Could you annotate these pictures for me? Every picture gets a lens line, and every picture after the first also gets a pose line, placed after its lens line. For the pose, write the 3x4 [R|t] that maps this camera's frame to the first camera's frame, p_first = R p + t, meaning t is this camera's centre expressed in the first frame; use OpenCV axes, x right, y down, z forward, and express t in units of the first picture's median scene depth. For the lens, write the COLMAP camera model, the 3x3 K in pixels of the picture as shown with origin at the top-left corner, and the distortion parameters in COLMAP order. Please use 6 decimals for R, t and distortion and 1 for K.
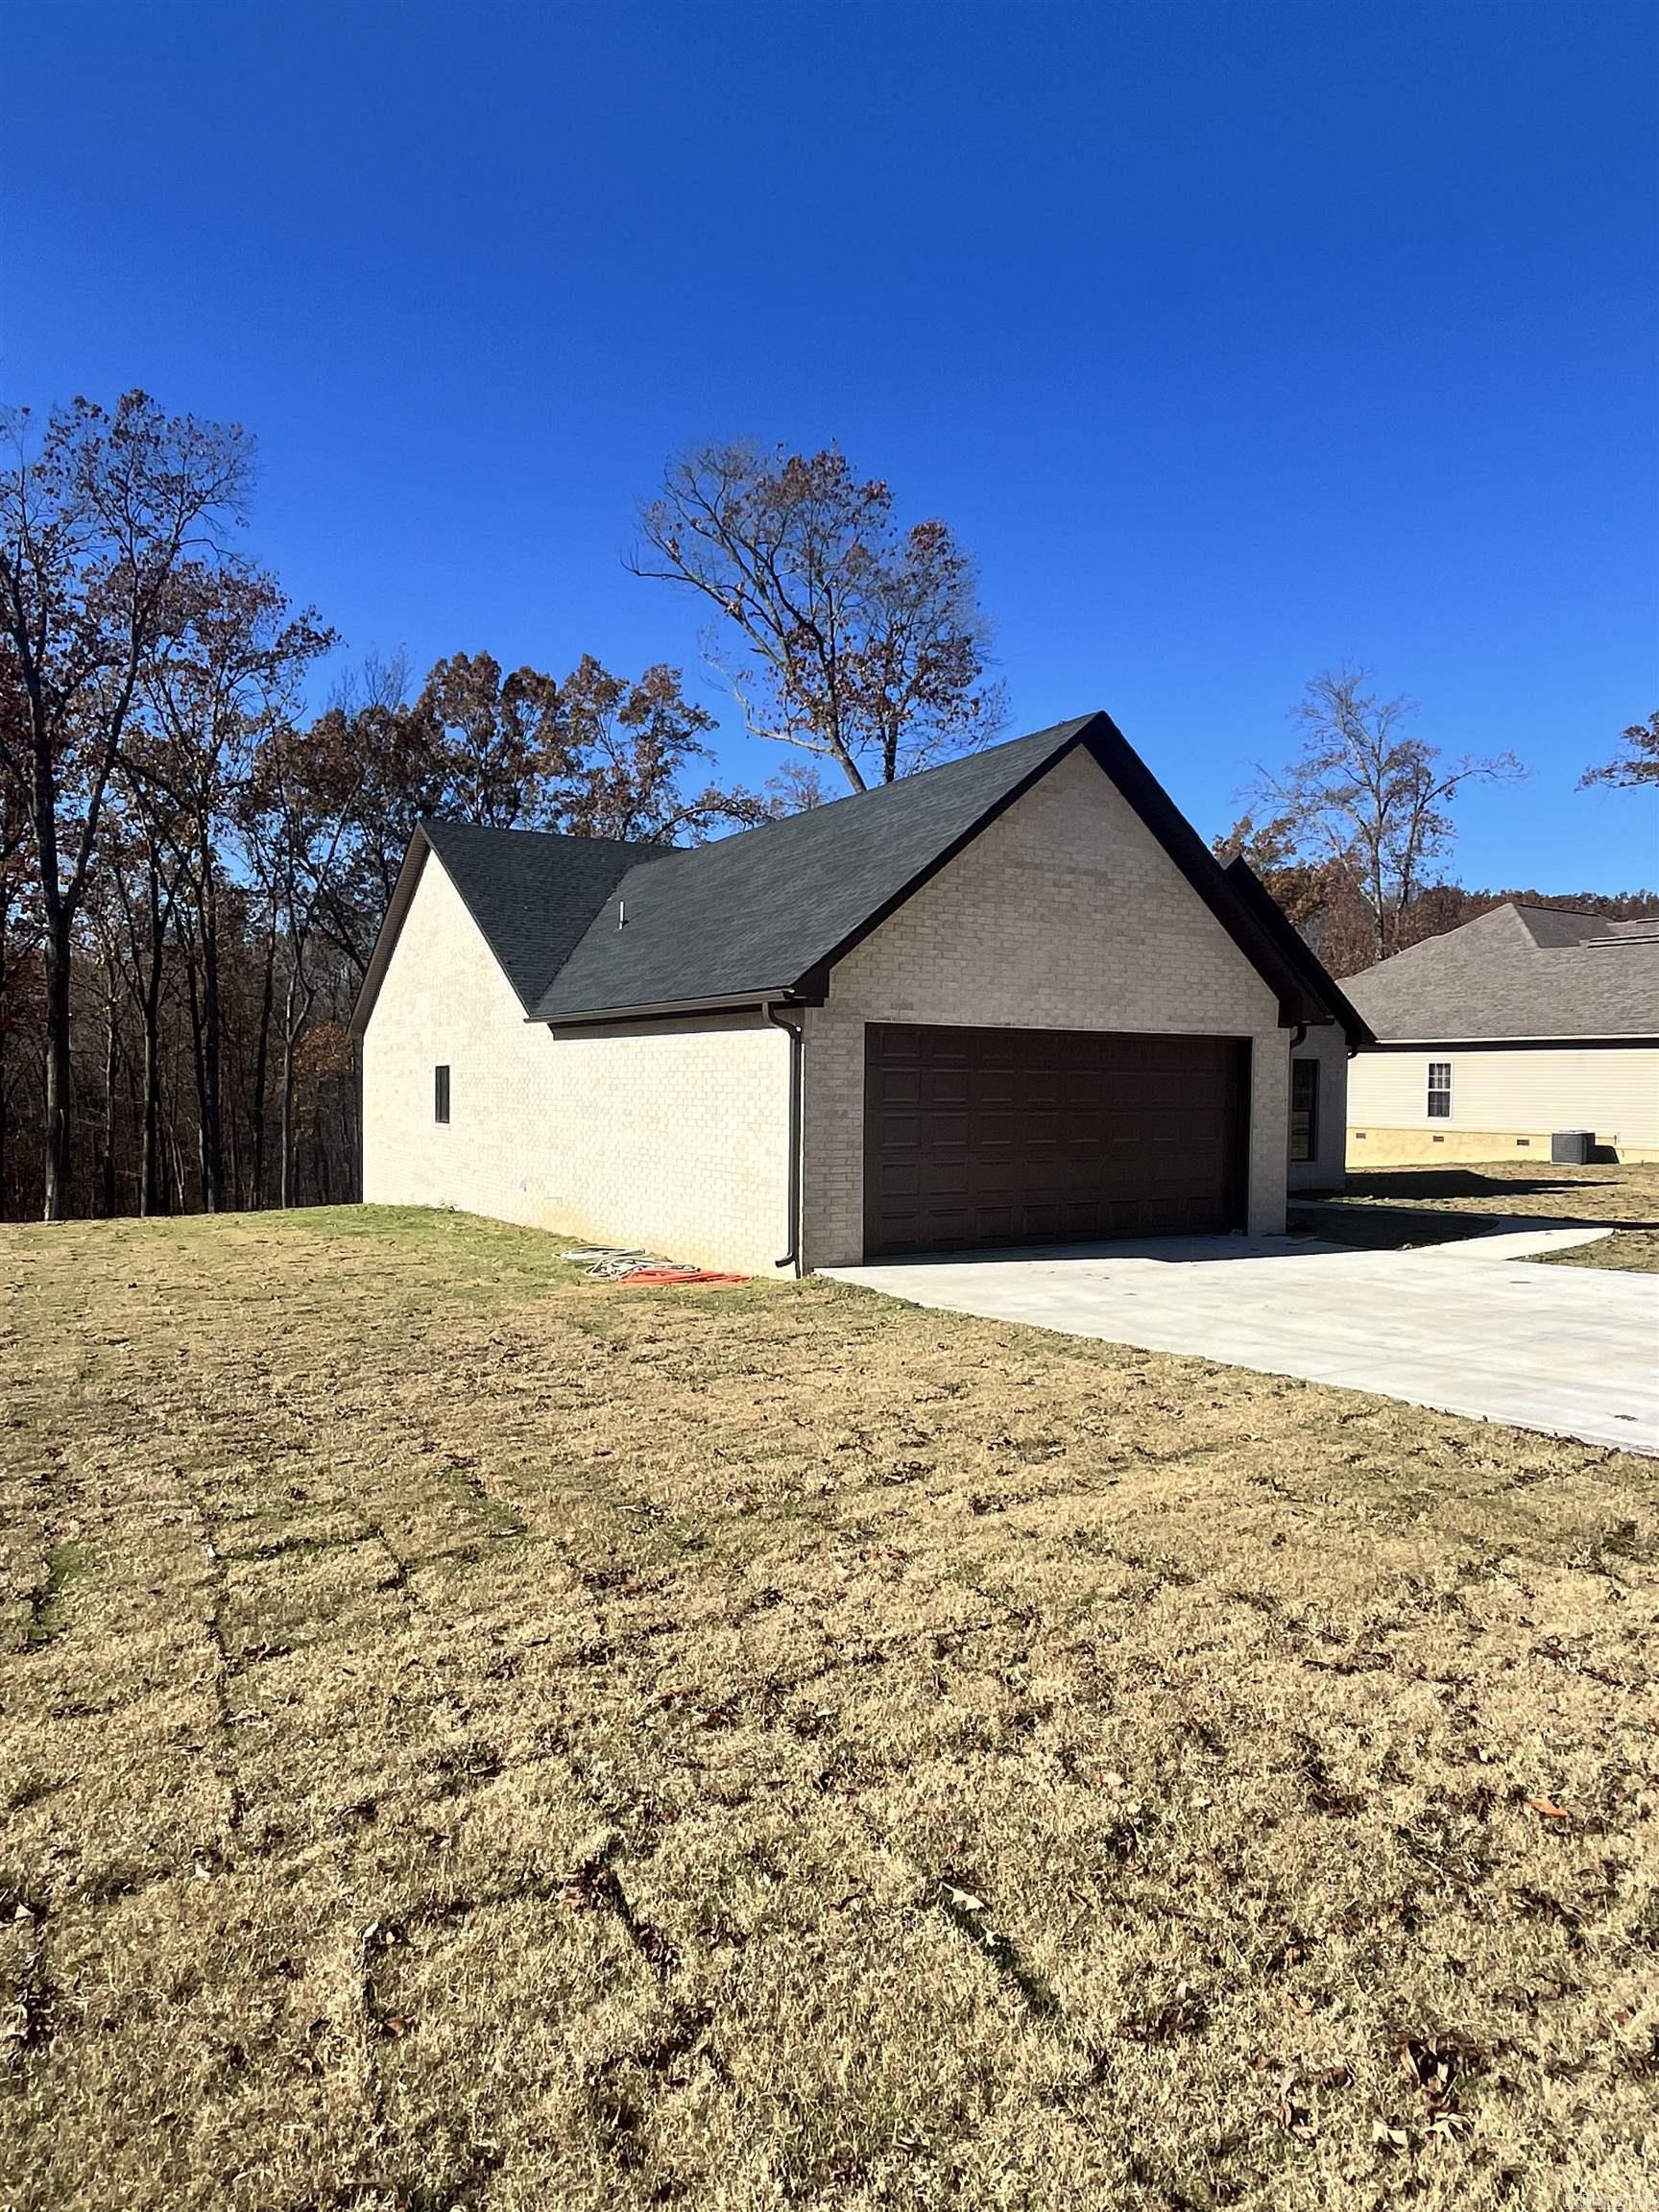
lens RADIAL K [[1363.8, 0, 826.6], [0, 1363.8, 1106.9], [0, 0, 1]] dist [-0.002388, -0.000038]
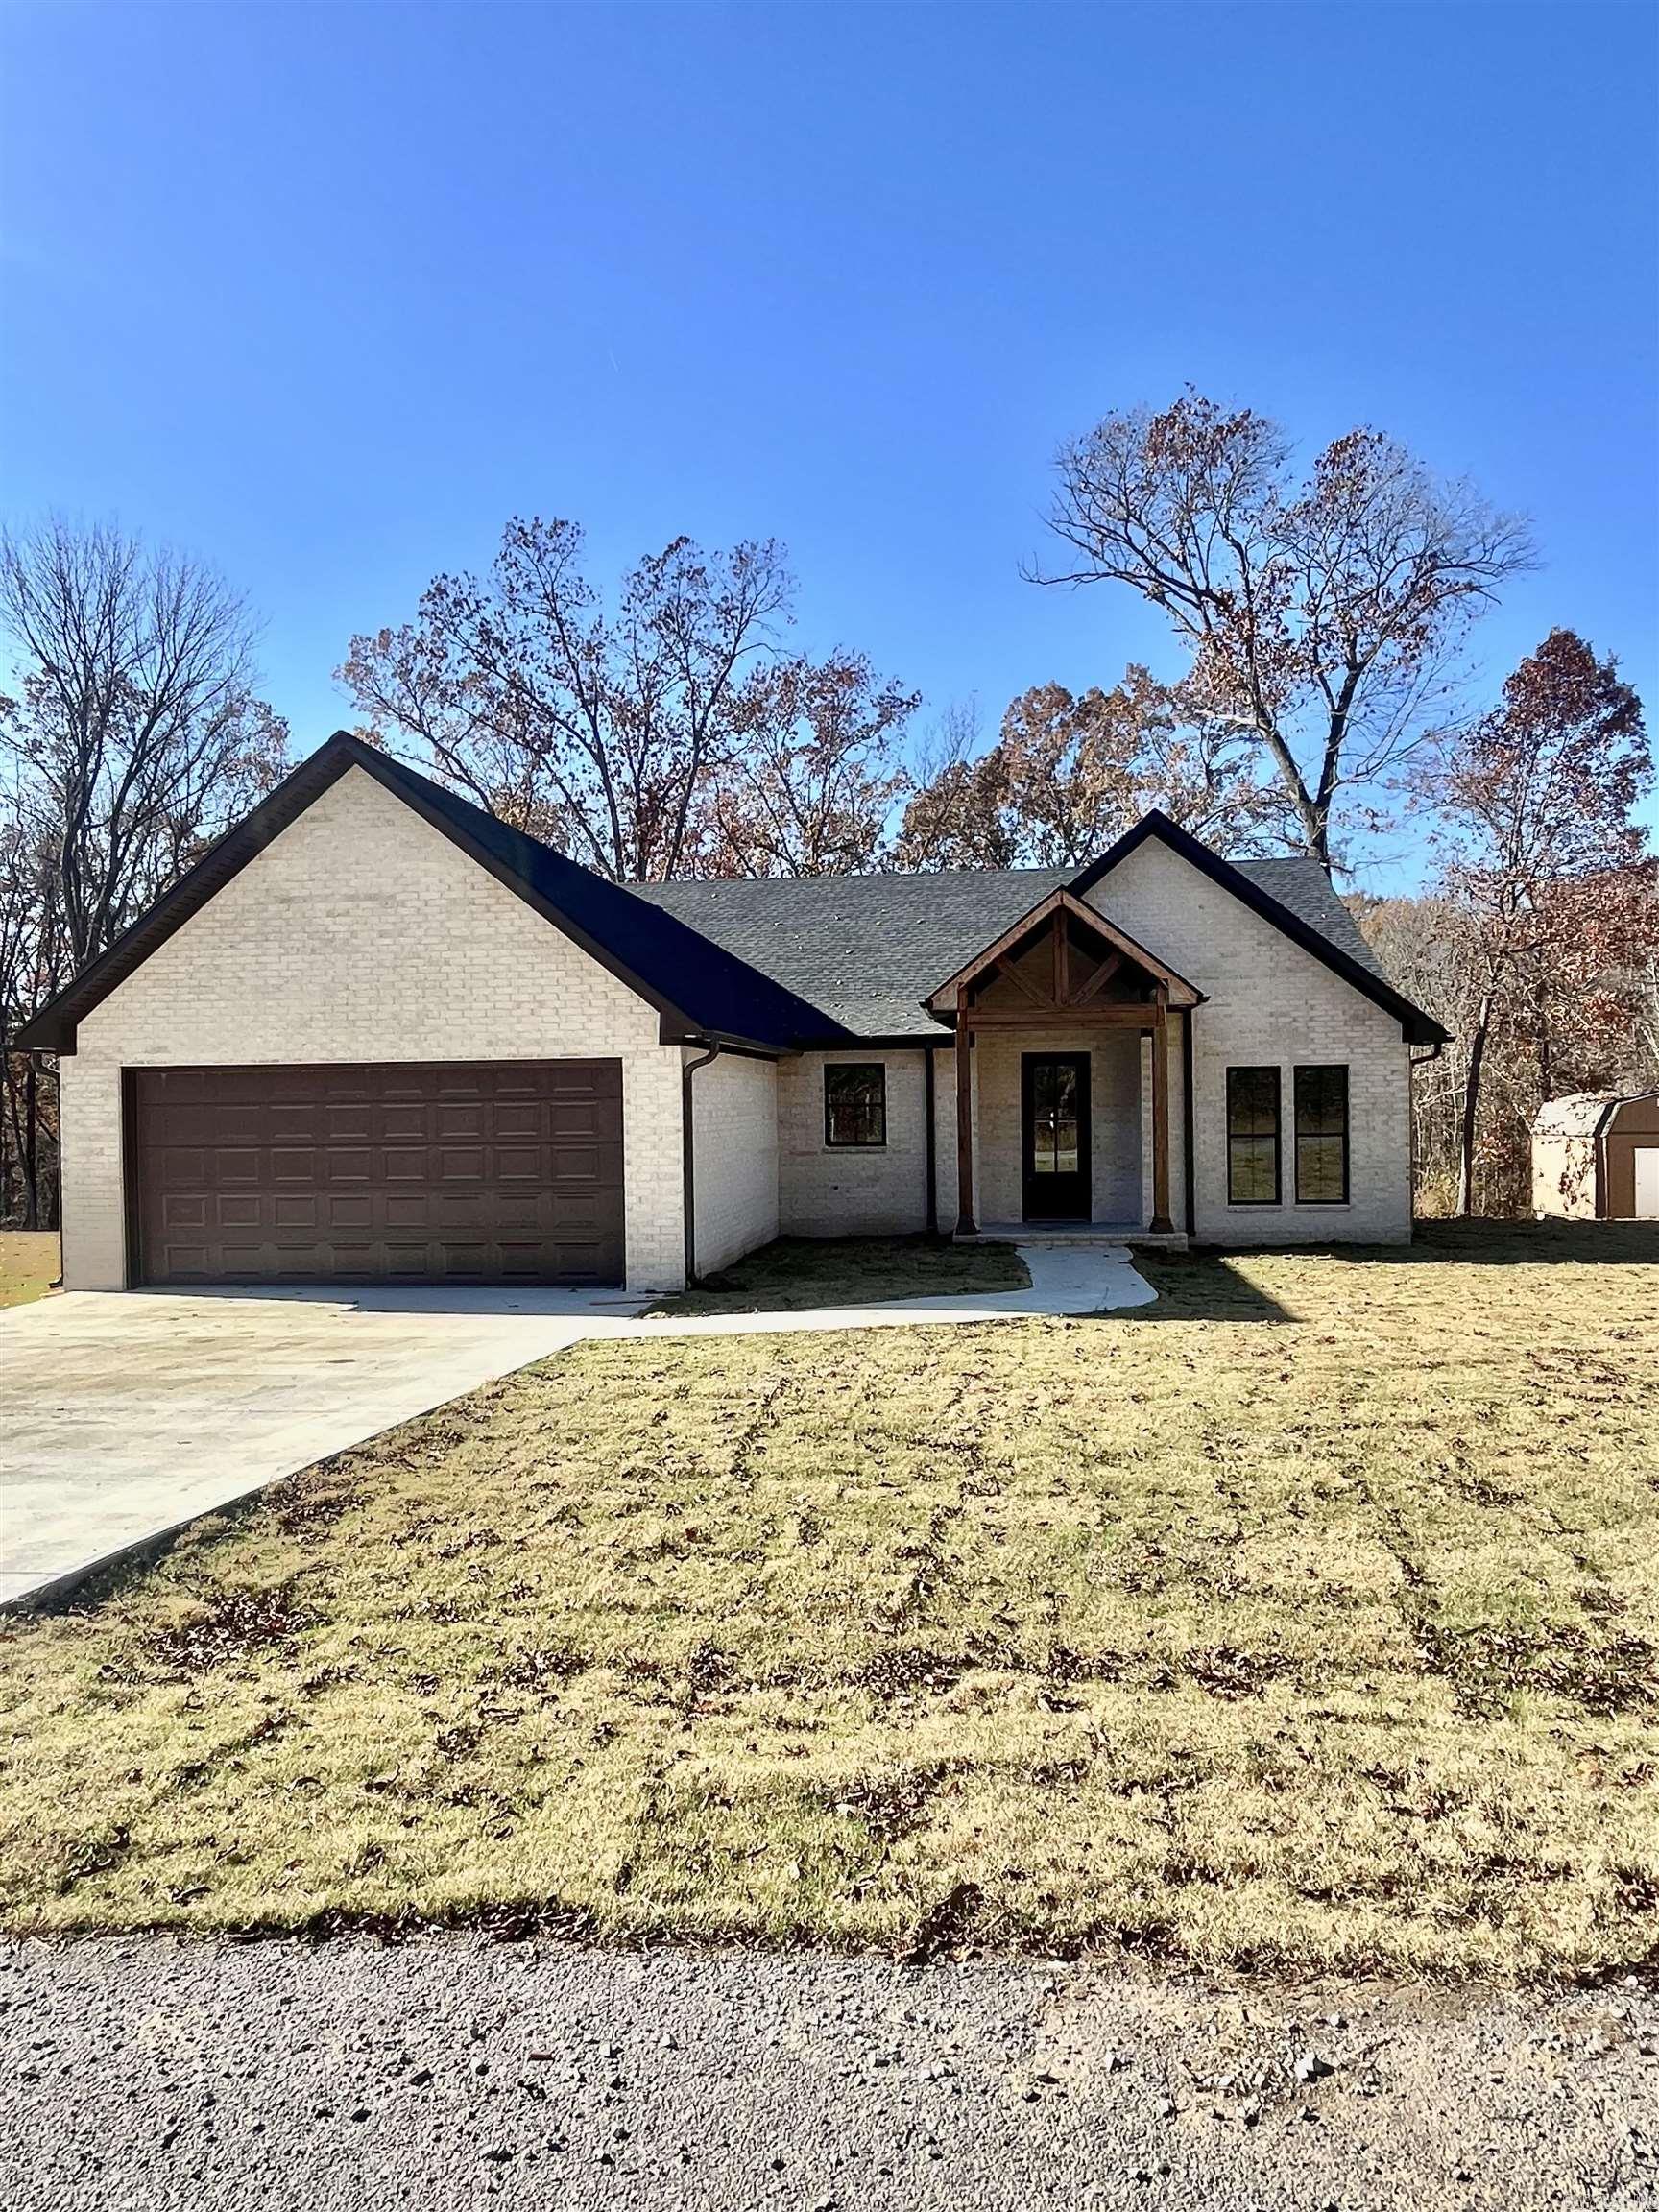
lens RADIAL K [[1363.8, 0, 828.0], [0, 1363.8, 1109.3], [0, 0, 1]] dist [-0.002388, -0.000038]
pose [[0.783928, -0.017378, -0.620609, 1.000376], [0.008930, 0.999820, -0.016716, -0.004768], [0.620788, 0.007562, 0.783942, 0.441593]]
